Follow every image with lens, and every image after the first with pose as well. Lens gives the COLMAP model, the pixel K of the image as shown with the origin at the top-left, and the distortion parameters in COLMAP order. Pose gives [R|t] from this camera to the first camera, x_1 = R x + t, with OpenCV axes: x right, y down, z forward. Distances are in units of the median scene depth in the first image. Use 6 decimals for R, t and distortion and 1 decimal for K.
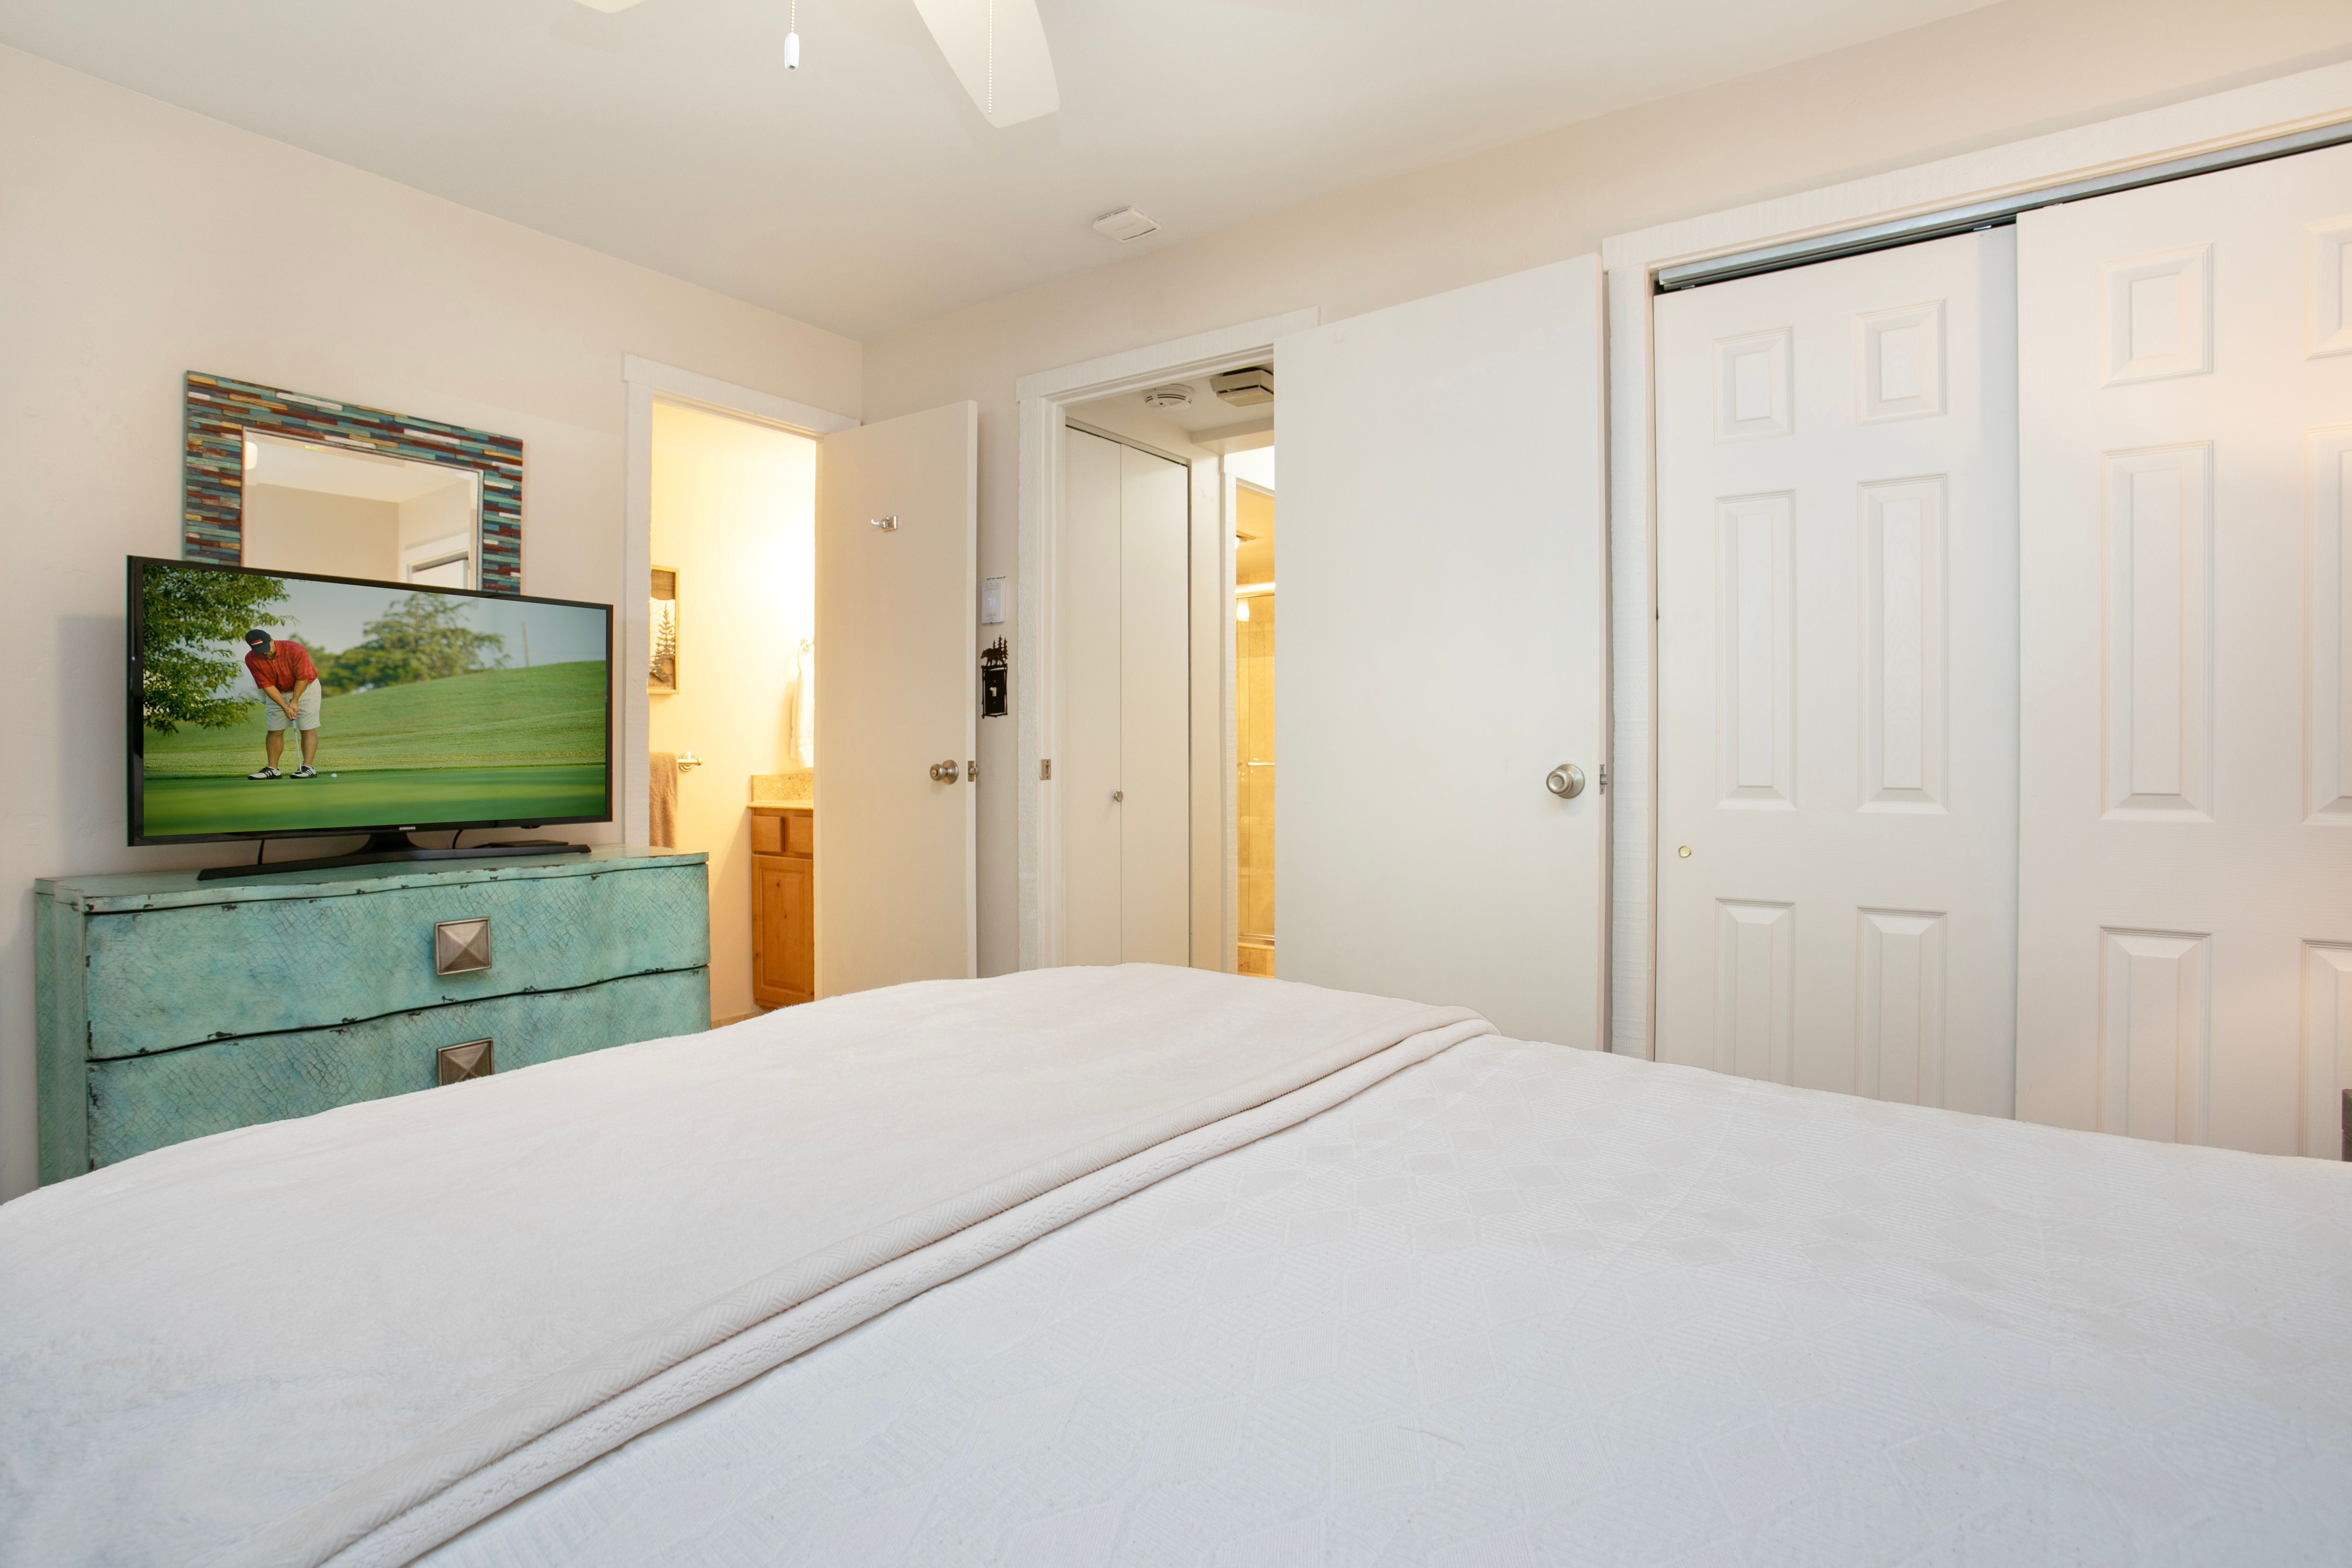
lens RADIAL K [[1173.5, 0, 1179.0], [0, 1173.5, 781.9], [0, 0, 1]] dist [-0.010841, 0.008886]
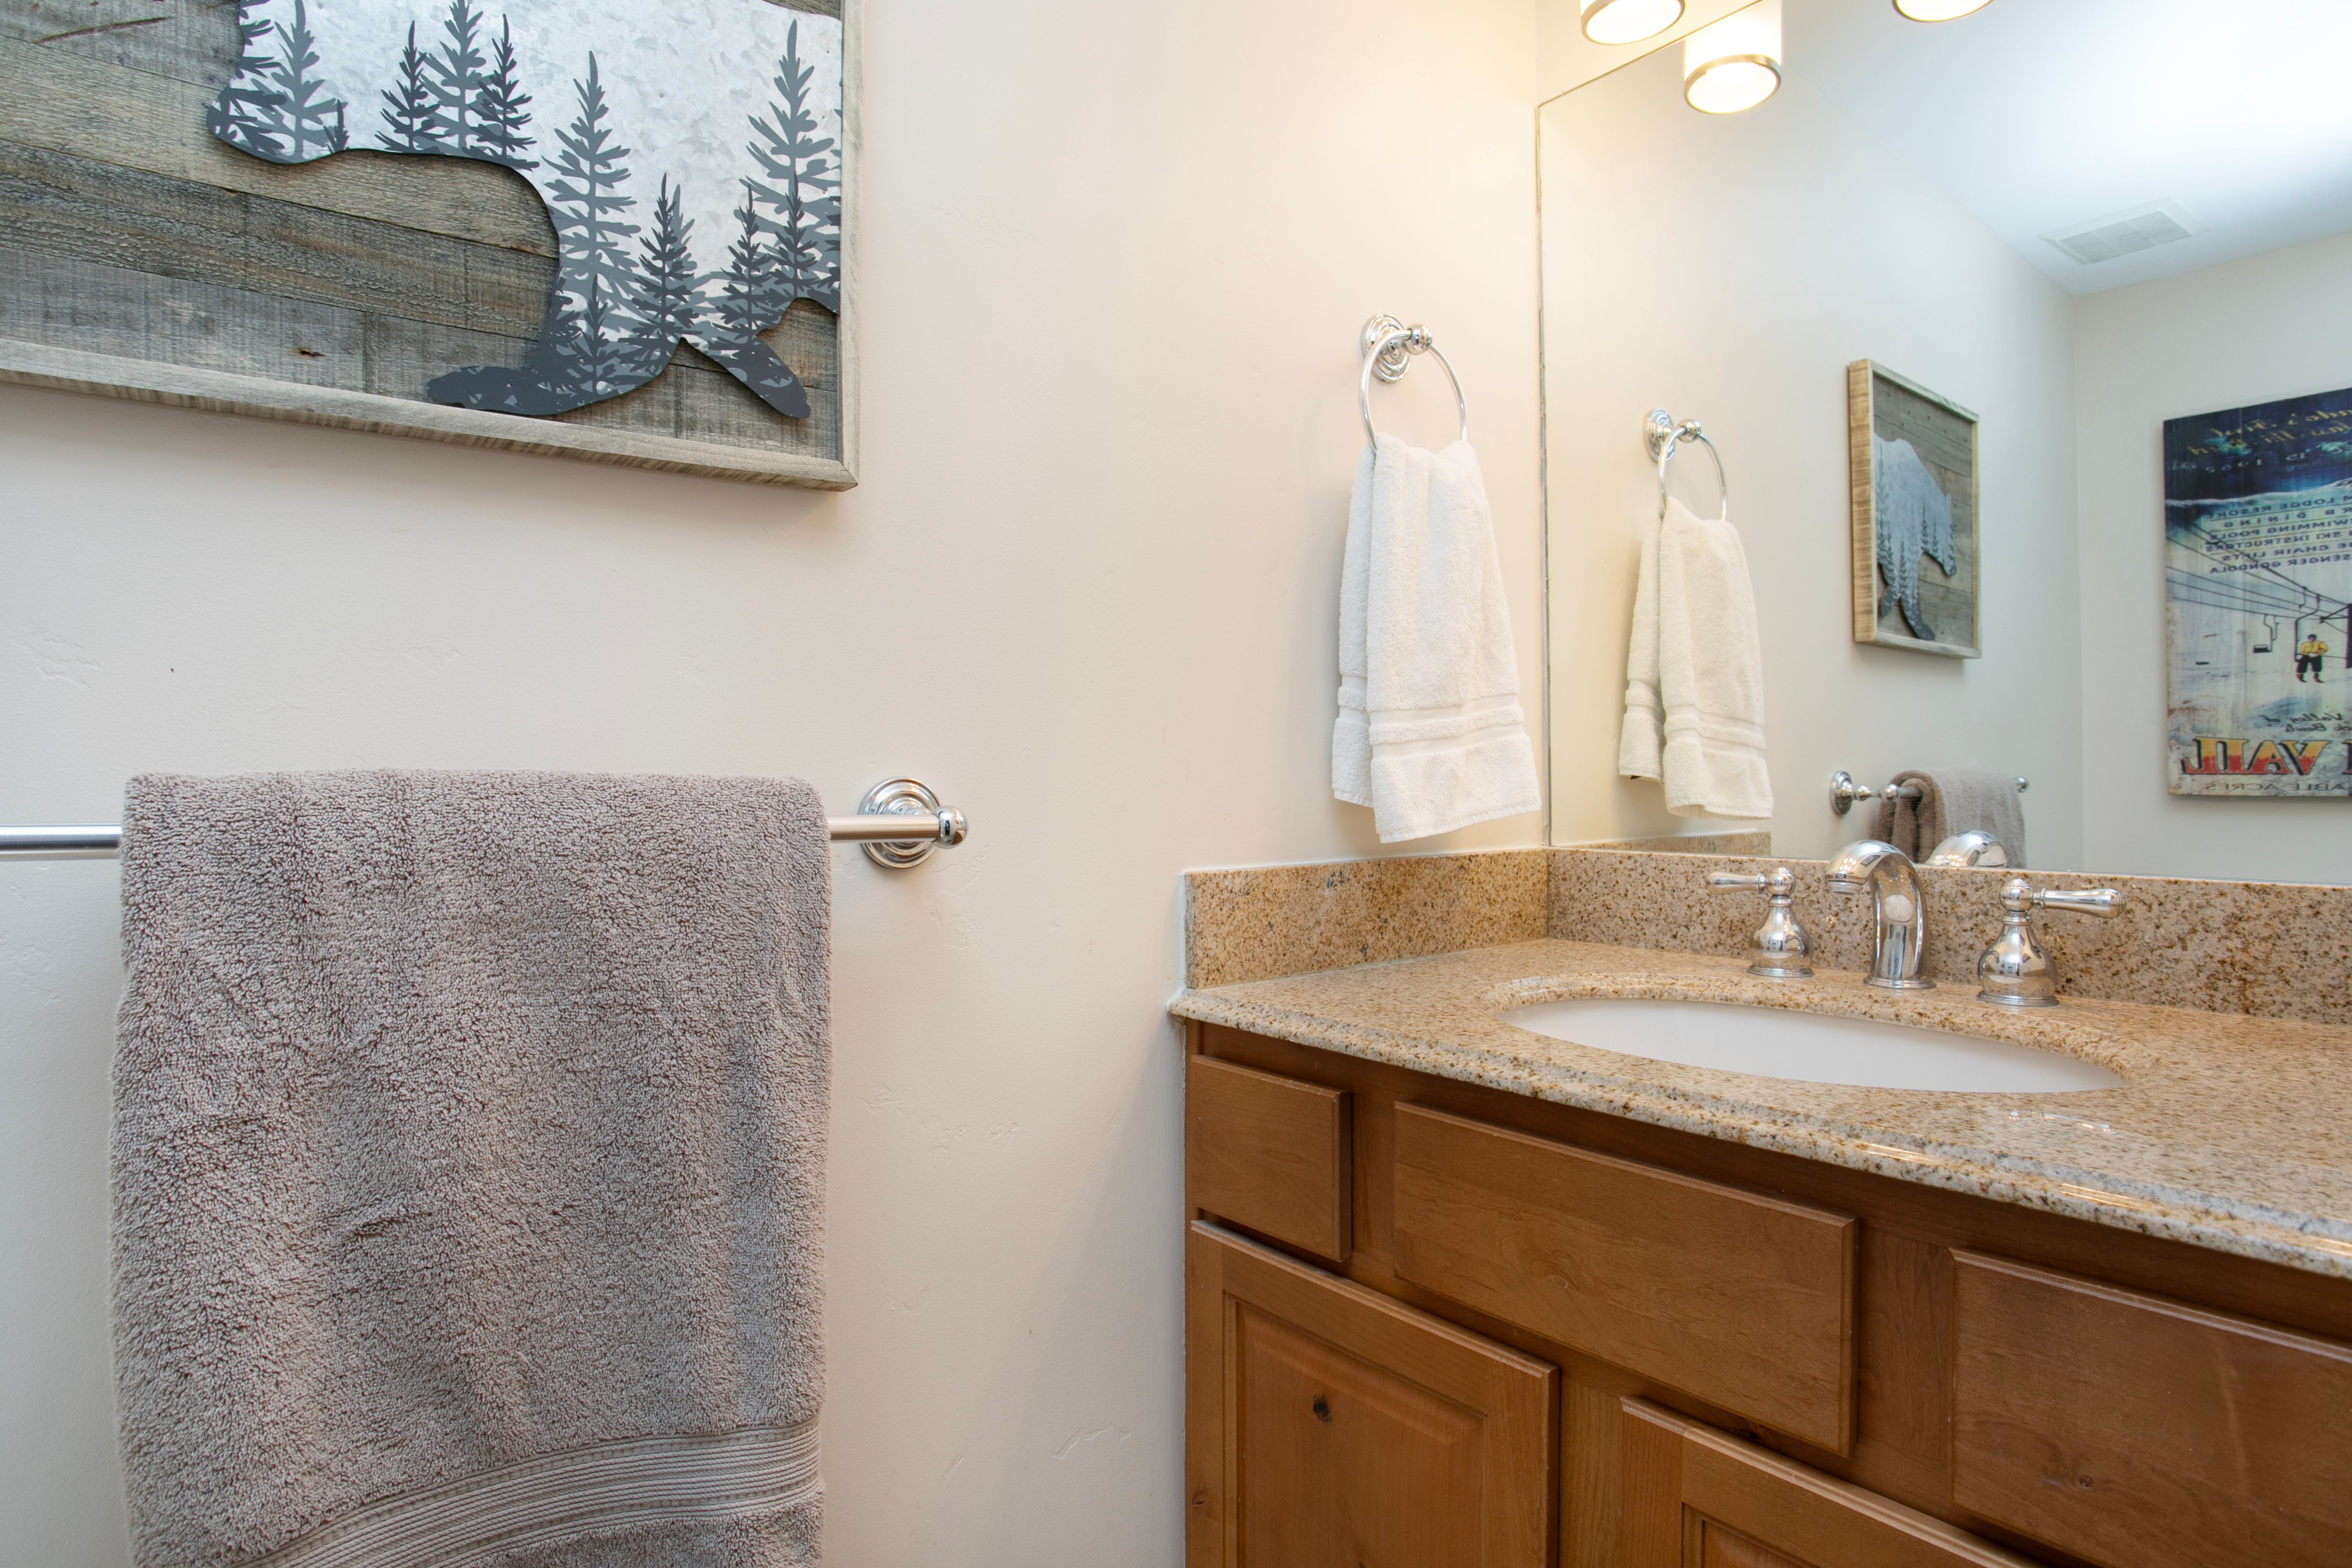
lens RADIAL K [[1263.3, 0, 1176.0], [0, 1263.3, 784.0], [0, 0, 1]] dist [0.000538, 0.000025]
pose [[0.958286, -0.009274, -0.285659, -0.313952], [0.005484, 0.999886, -0.014063, -0.020951], [0.285757, 0.011910, 0.958228, 0.809115]]
